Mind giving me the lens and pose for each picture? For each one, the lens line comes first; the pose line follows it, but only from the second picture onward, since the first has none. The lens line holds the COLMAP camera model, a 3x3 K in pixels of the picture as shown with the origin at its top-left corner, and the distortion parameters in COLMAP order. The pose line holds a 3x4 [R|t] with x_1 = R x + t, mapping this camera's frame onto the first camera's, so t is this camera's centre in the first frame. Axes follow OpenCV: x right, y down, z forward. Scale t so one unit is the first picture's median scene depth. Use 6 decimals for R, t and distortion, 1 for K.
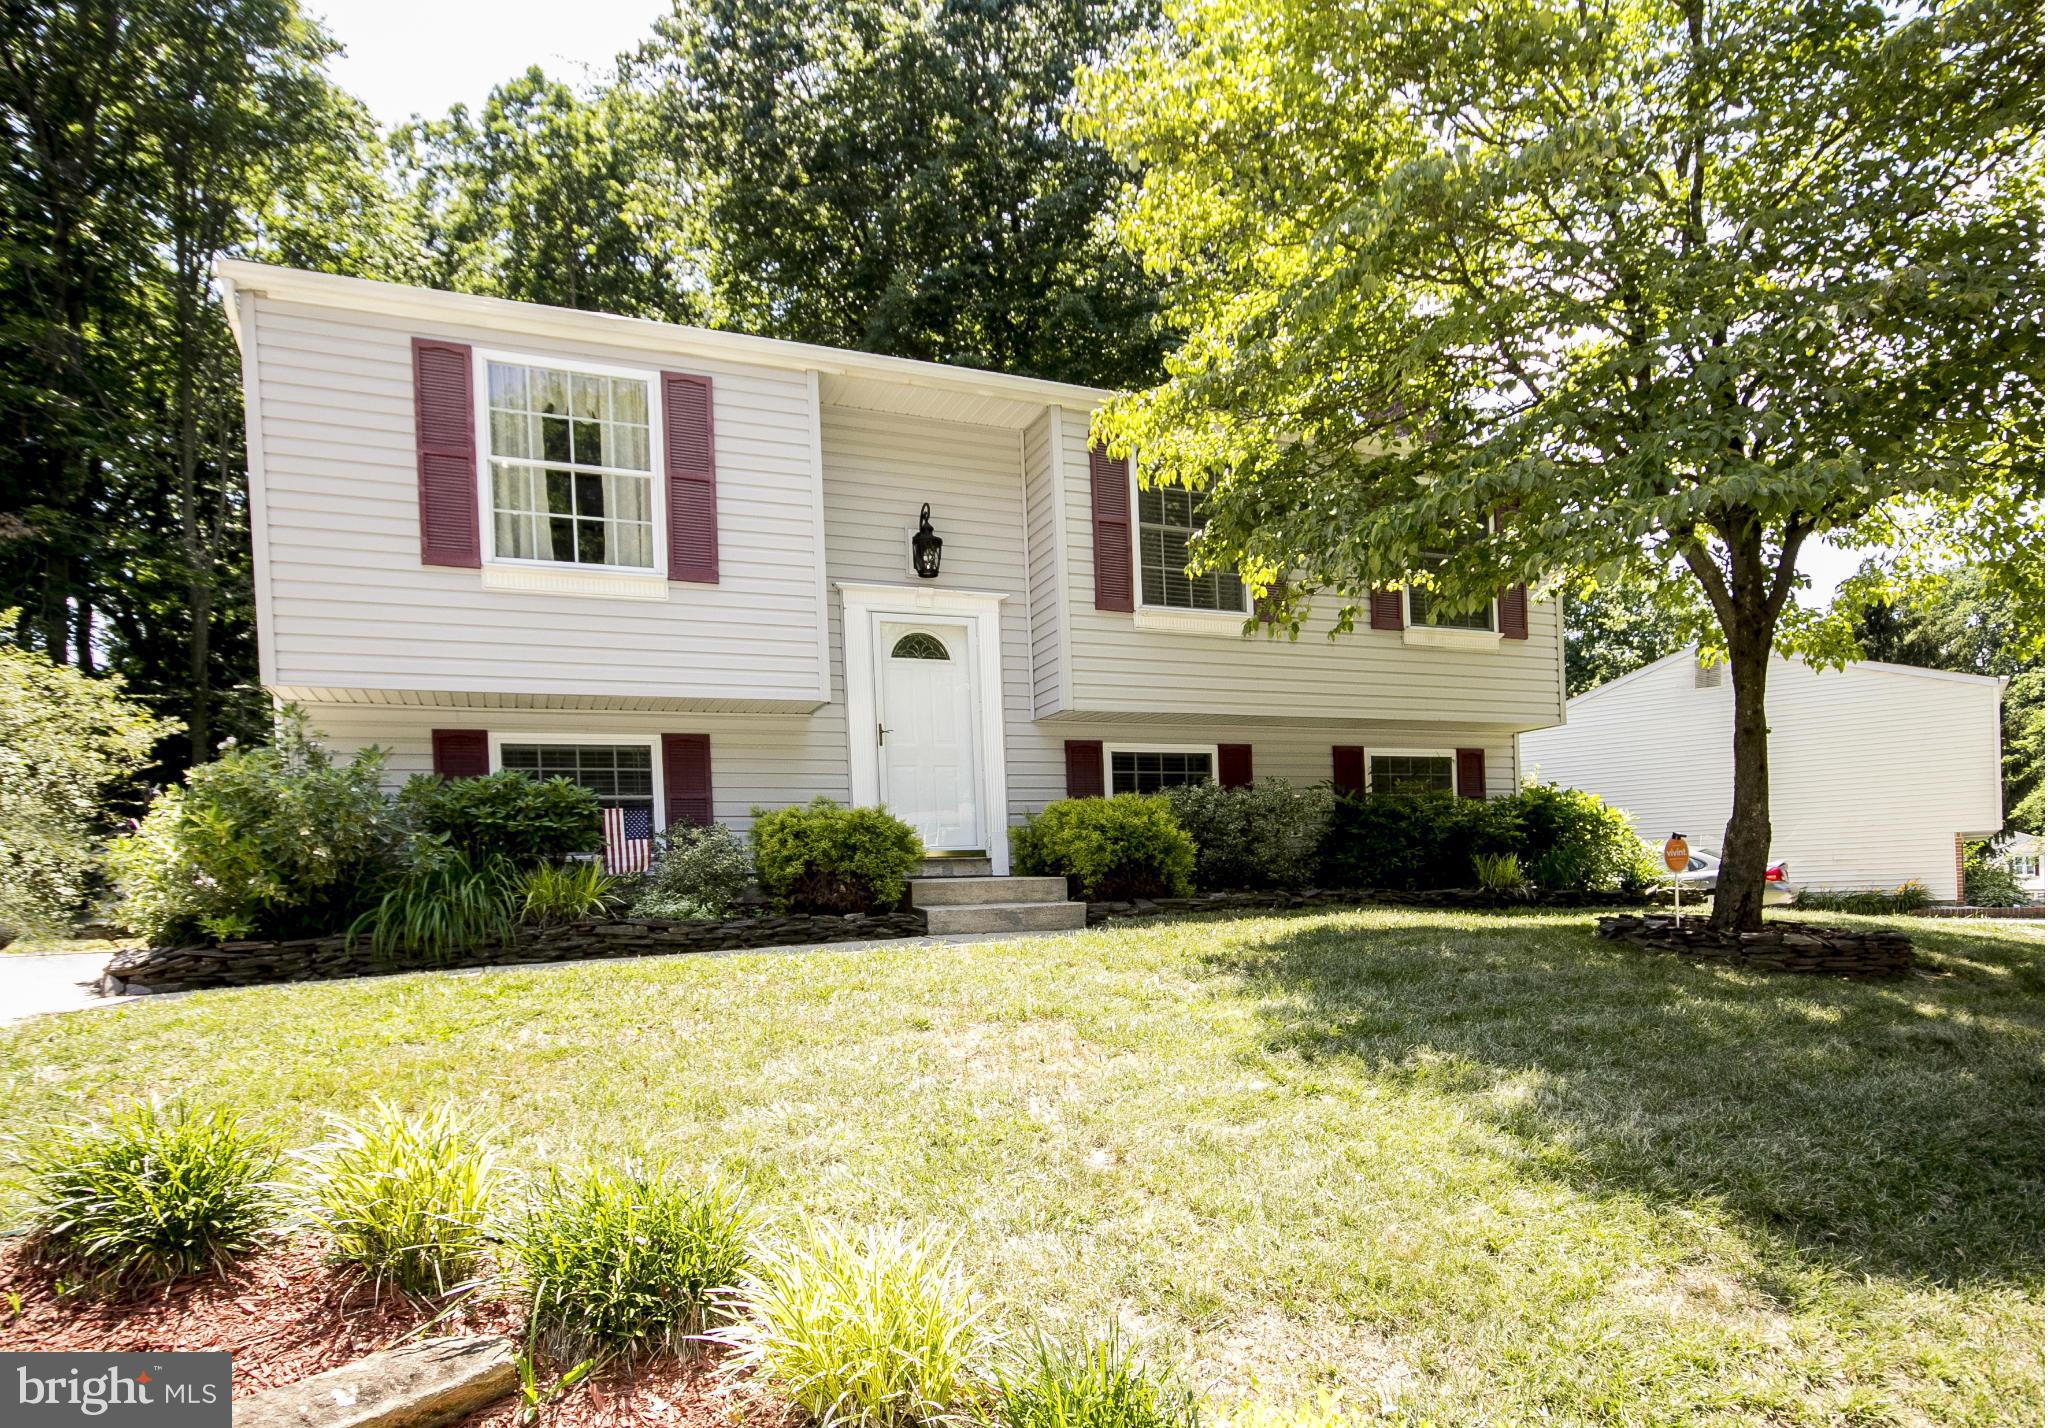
lens RADIAL K [[1184.9, 0, 1024.0], [0, 1184.9, 912.9], [0, 0, 1]] dist [0.000864, 0.001018]
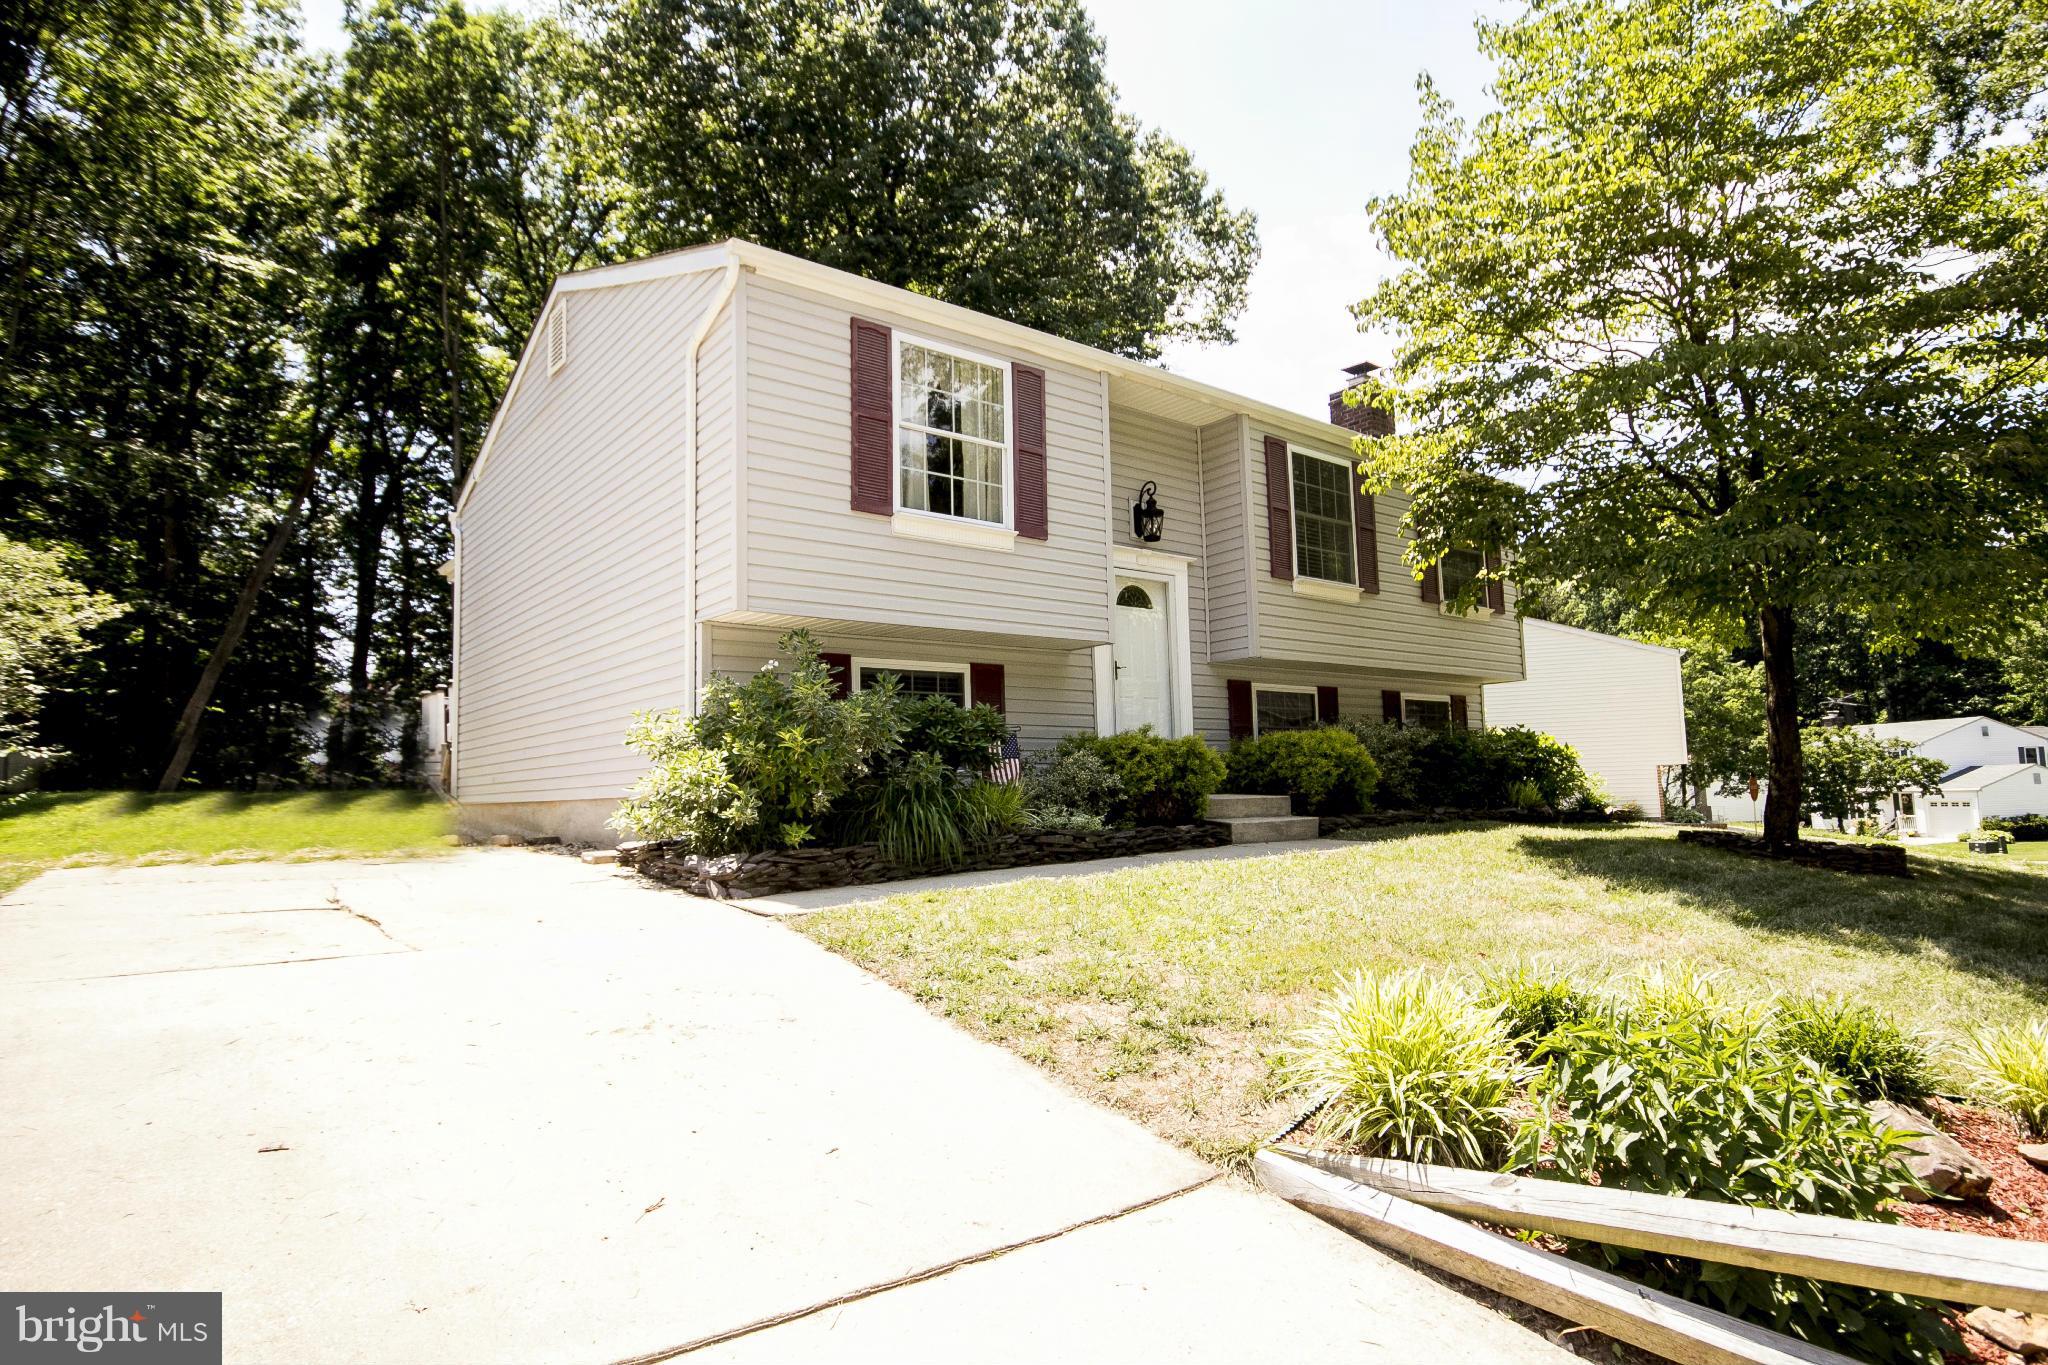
lens RADIAL K [[1165.6, 0, 1011.6], [0, 1165.6, 689.5], [0, 0, 1]] dist [-0.016447, 0.021089]
pose [[0.957953, 0.040866, 0.283999, -0.612802], [-0.008882, 0.993554, -0.113008, -0.000416], [-0.286787, 0.105734, 0.952142, -0.073021]]
